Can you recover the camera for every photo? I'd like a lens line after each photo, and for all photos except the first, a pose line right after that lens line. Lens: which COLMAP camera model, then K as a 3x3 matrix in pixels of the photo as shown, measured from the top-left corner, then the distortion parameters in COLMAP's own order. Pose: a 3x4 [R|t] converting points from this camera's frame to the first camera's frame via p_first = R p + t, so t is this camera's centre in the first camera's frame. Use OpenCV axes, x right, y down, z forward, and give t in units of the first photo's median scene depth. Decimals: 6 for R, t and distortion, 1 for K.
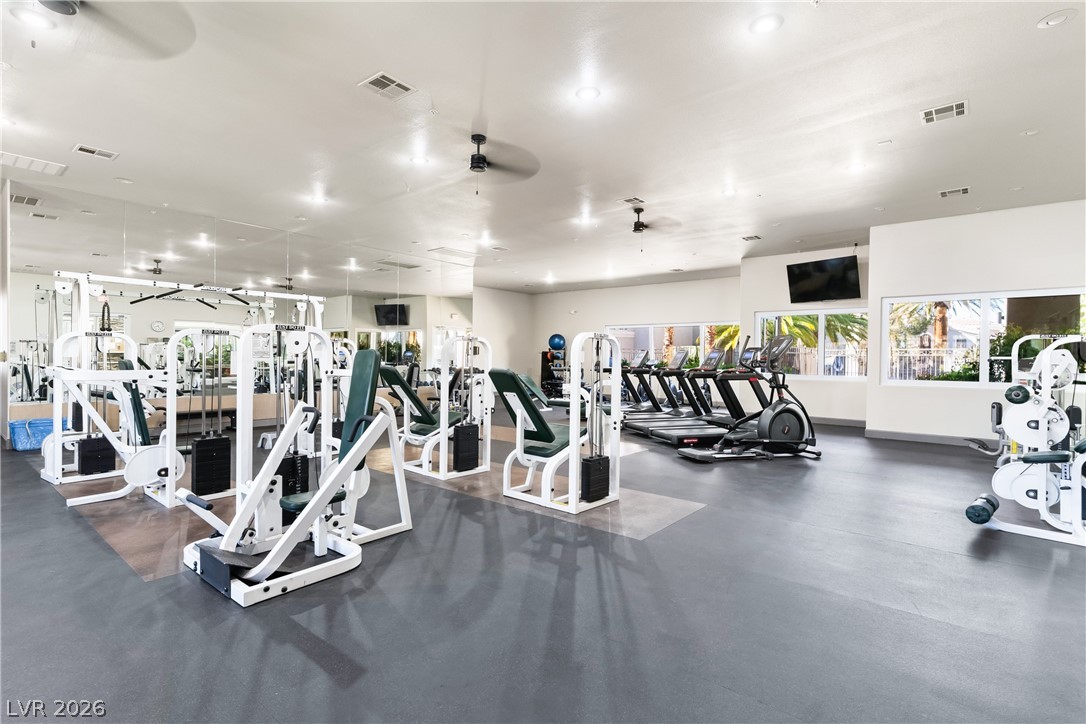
lens RADIAL K [[518.2, 0, 543.0], [0, 518.2, 362.0], [0, 0, 1]] dist [0.000113, -0.000030]
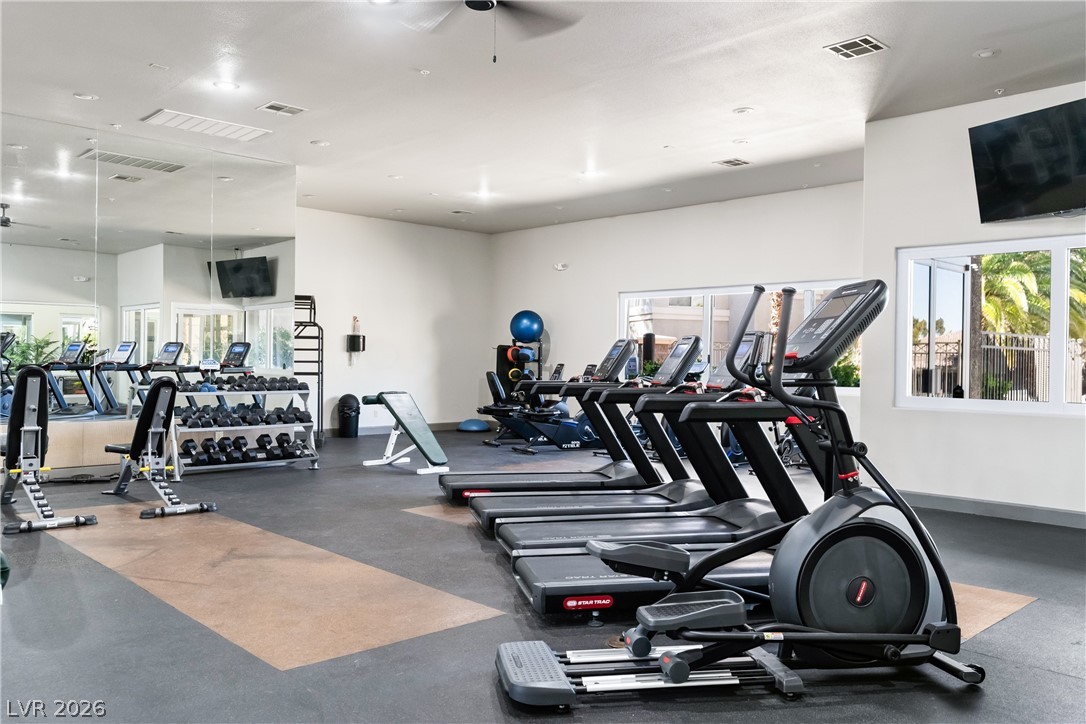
lens RADIAL K [[852.4, 0, 543.0], [0, 852.4, 362.0], [0, 0, 1]] dist [-0.000391, 0.001375]
pose [[0.994560, 0.003187, -0.104118, 0.159149], [-0.003855, 0.999973, -0.006217, 0.000649], [0.104095, 0.006585, 0.994546, 0.231469]]
